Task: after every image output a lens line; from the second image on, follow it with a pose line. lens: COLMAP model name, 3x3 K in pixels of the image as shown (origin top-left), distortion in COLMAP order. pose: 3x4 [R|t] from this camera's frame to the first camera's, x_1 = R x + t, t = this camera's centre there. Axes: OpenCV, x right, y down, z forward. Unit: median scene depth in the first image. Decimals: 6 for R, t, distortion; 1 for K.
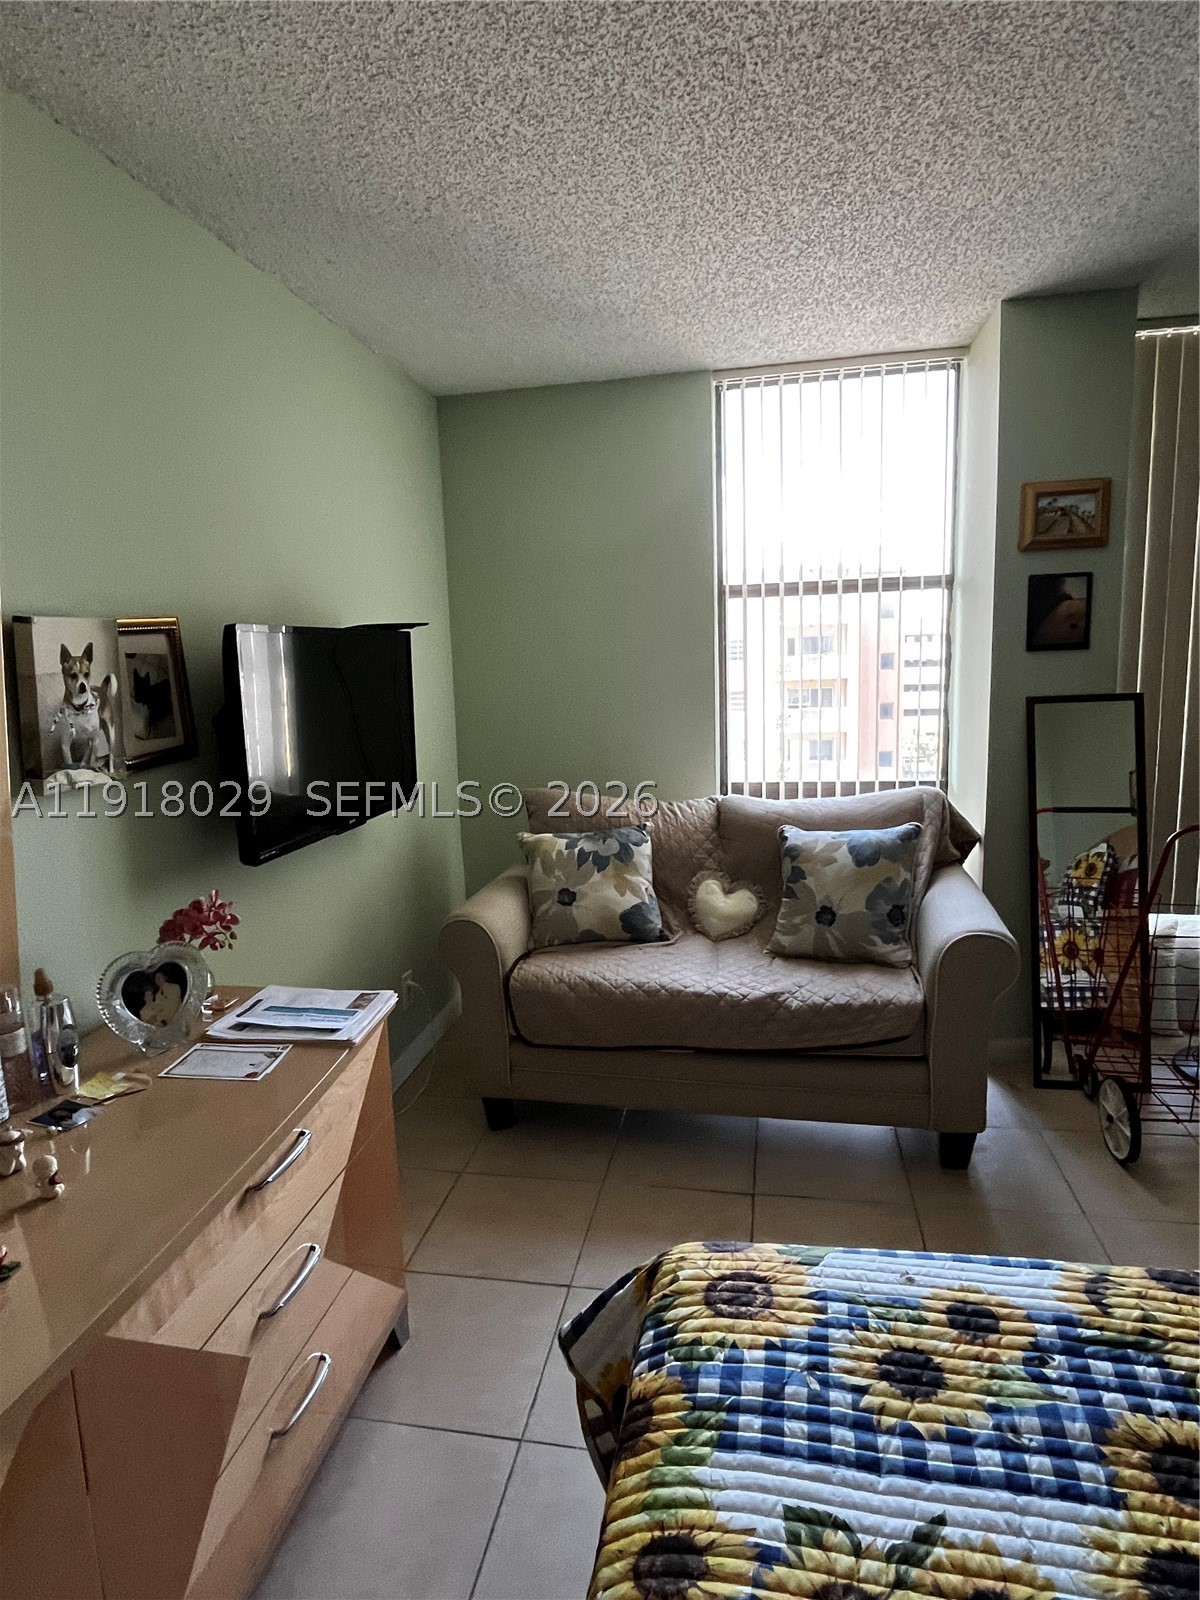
lens RADIAL K [[887.9, 0, 591.1], [0, 887.9, 803.6], [0, 0, 1]] dist [-0.025584, 0.003285]
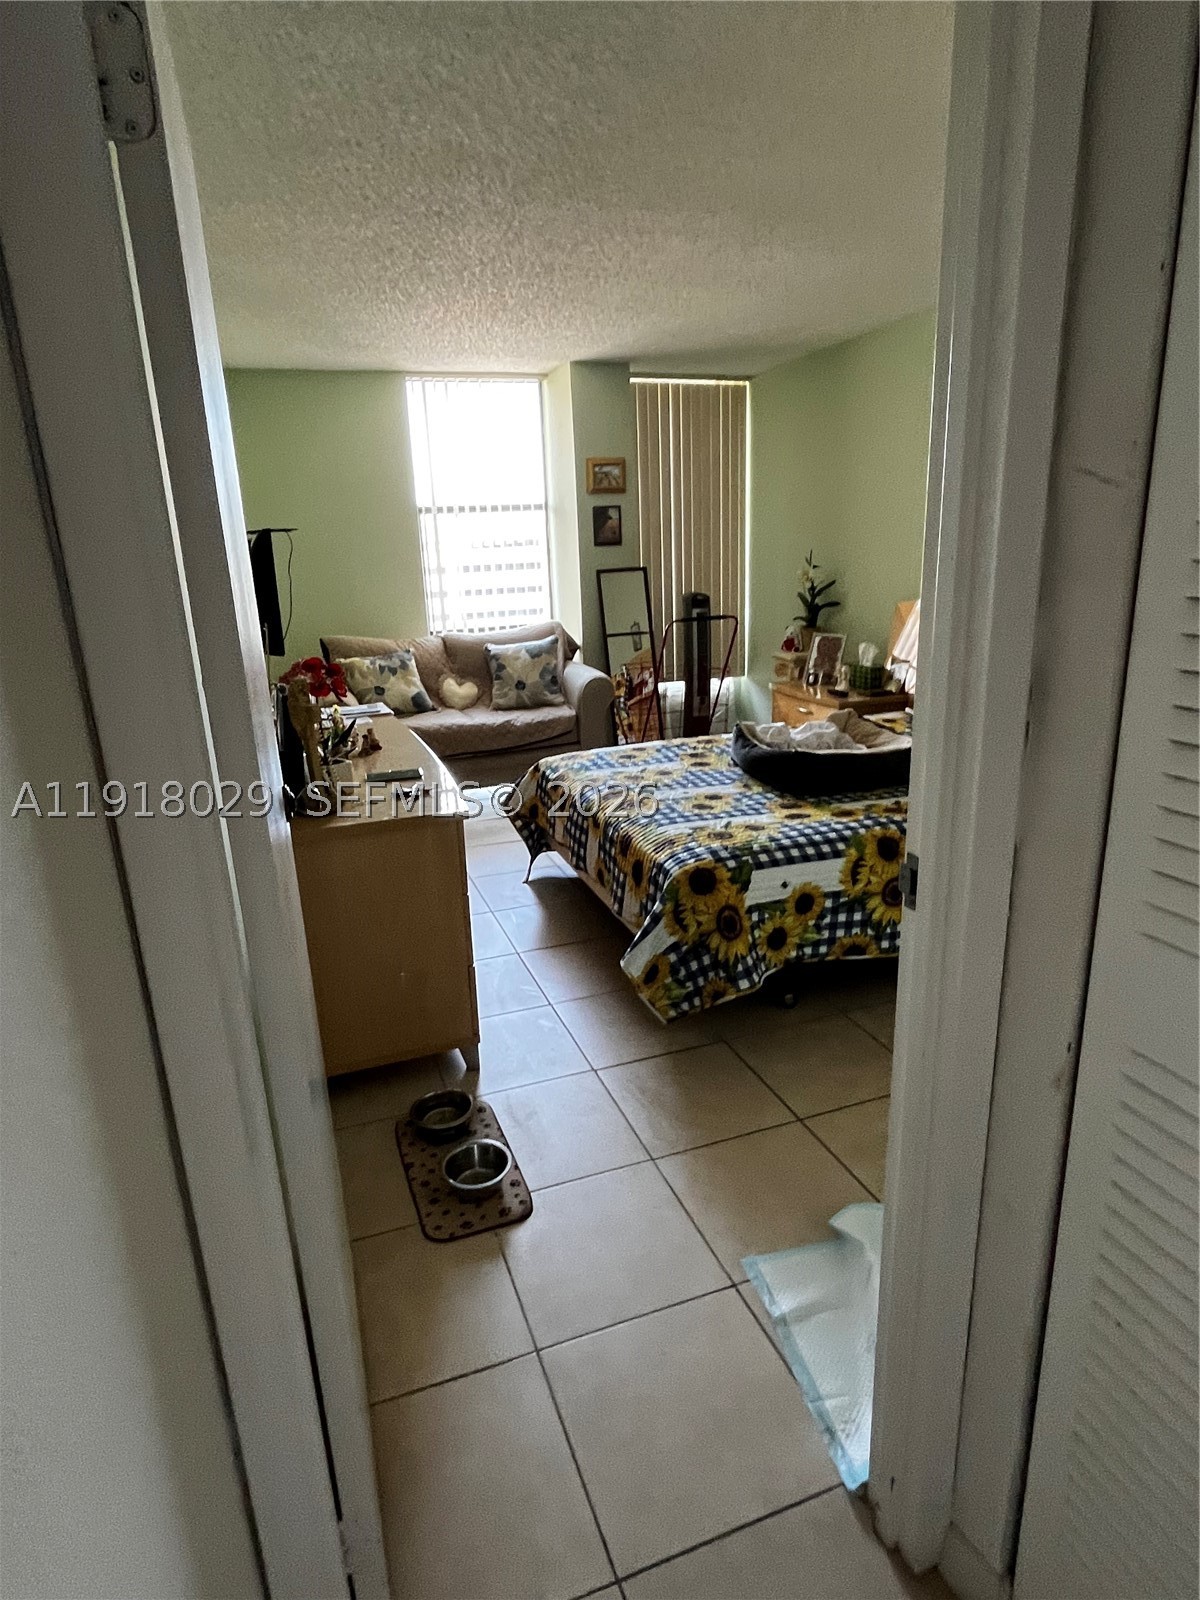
lens RADIAL K [[887.9, 0, 605.0], [0, 887.9, 799.6], [0, 0, 1]] dist [-0.025584, 0.003285]
pose [[0.852458, -0.141467, 0.503292, -0.553359], [0.093318, 0.988407, 0.119766, 0.148992], [-0.514400, -0.055130, 0.855776, -0.721690]]
